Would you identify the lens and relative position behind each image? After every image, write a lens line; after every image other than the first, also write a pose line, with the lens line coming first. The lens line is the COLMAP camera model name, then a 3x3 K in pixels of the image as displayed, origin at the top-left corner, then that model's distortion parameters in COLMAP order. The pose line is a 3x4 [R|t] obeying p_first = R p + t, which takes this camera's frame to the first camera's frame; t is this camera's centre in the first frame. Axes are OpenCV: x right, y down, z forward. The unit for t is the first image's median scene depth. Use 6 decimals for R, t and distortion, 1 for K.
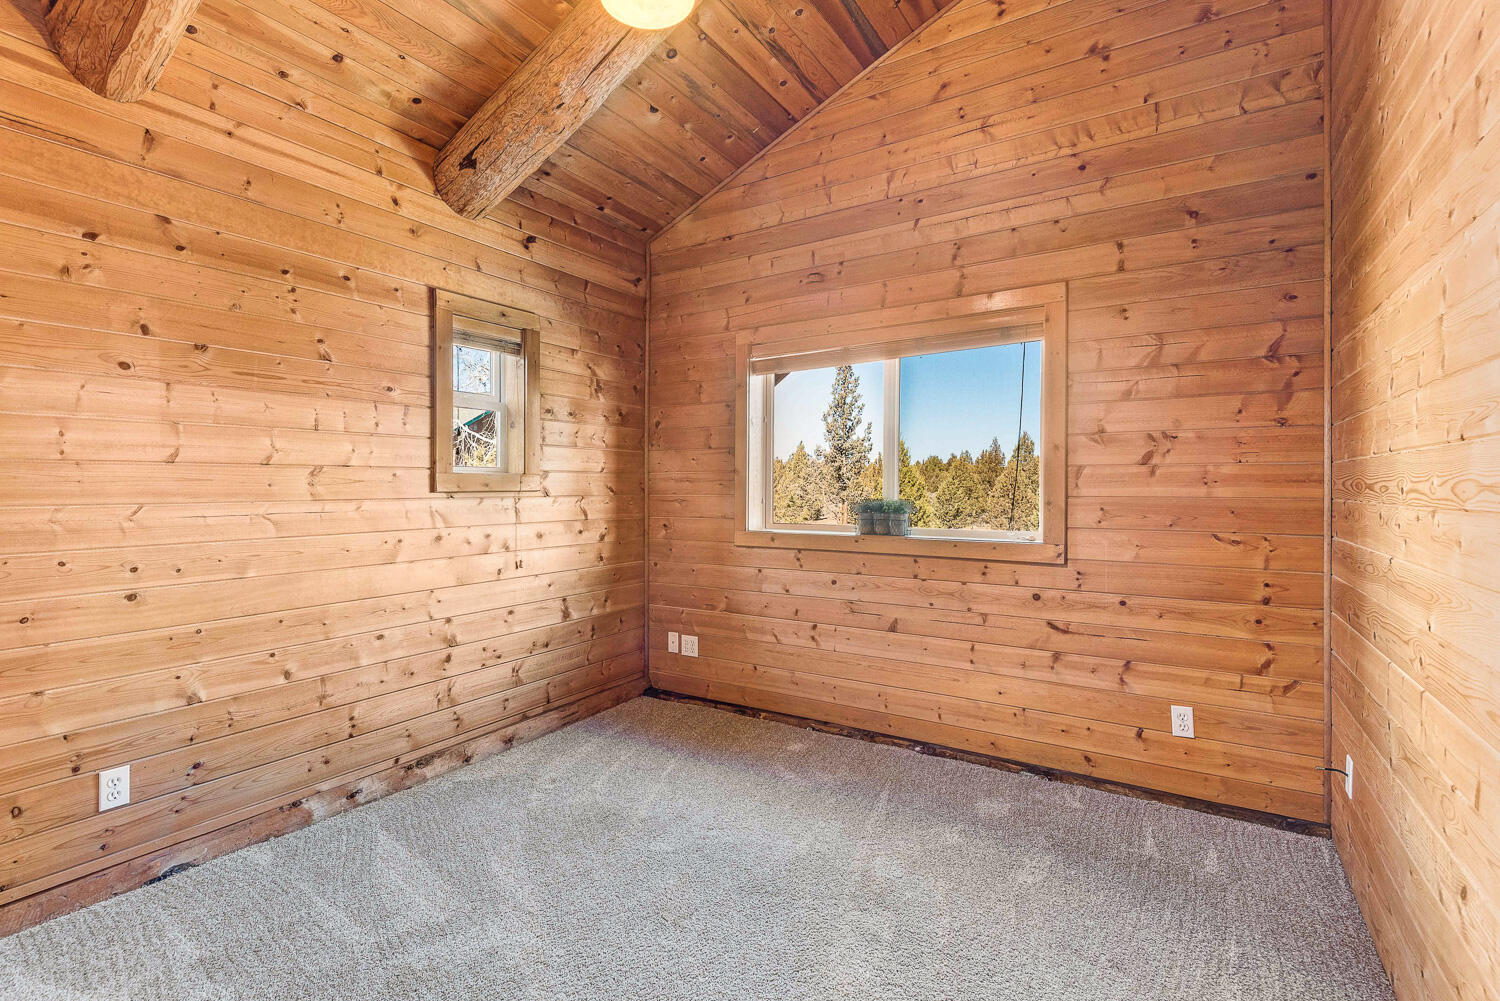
lens RADIAL K [[695.3, 0, 747.2], [0, 695.3, 496.9], [0, 0, 1]] dist [0.012243, -0.008605]
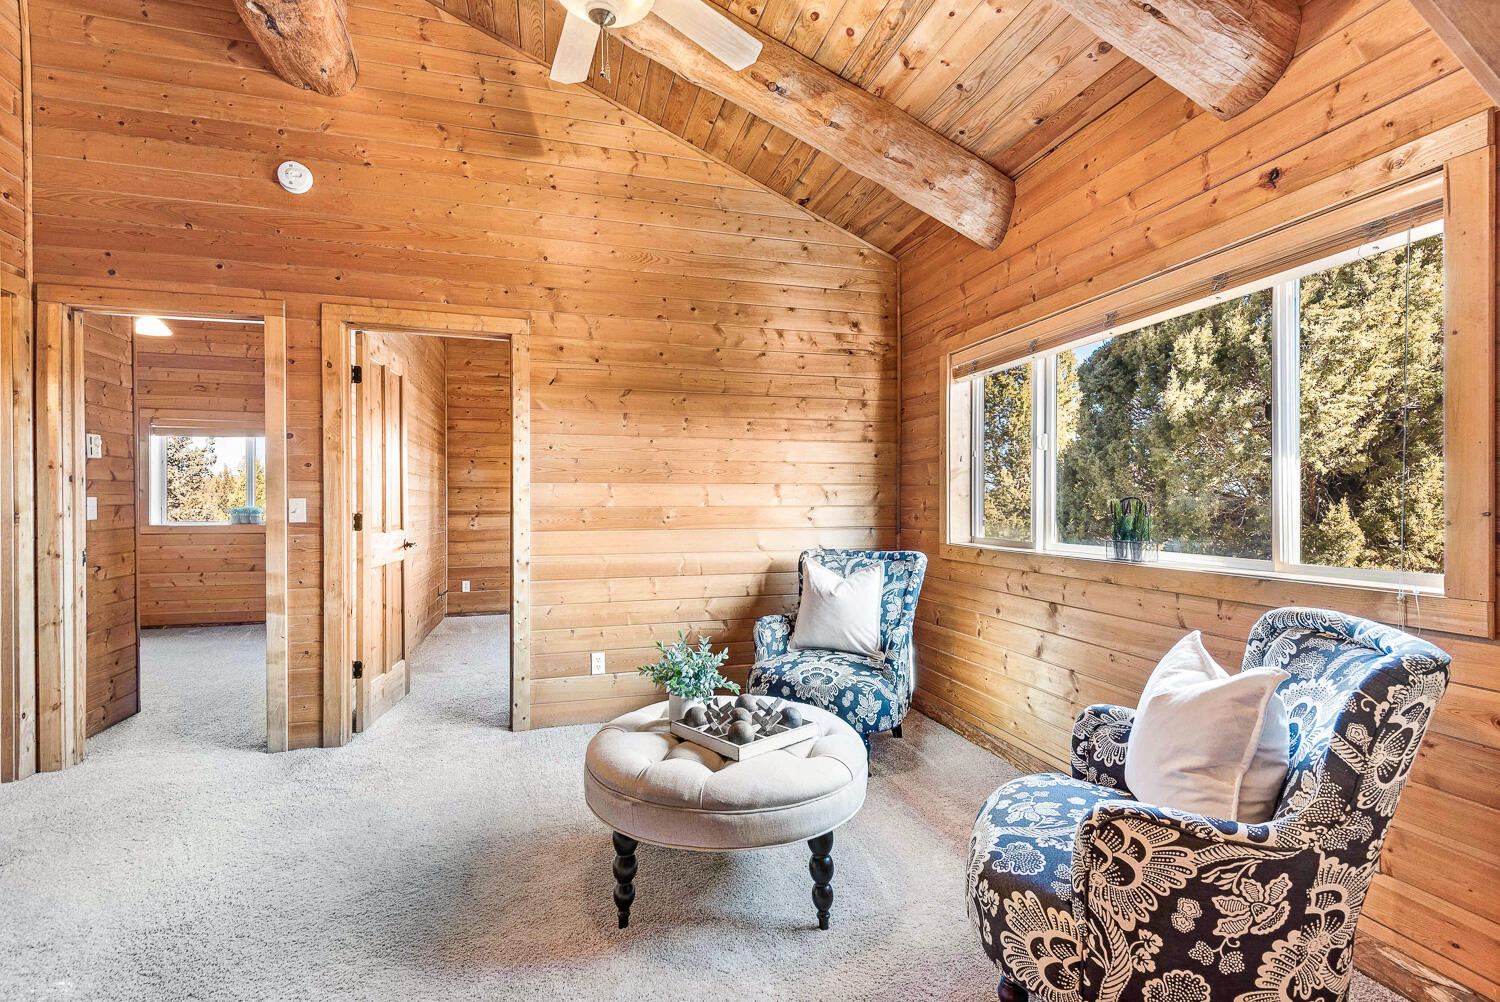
lens RADIAL K [[695.3, 0, 757.0], [0, 695.3, 507.1], [0, 0, 1]] dist [0.012243, -0.008605]
pose [[0.666982, -0.004772, 0.745058, -0.288219], [0.012470, 0.999911, -0.004760, 0.031718], [-0.744969, 0.012466, 0.666982, -1.291490]]
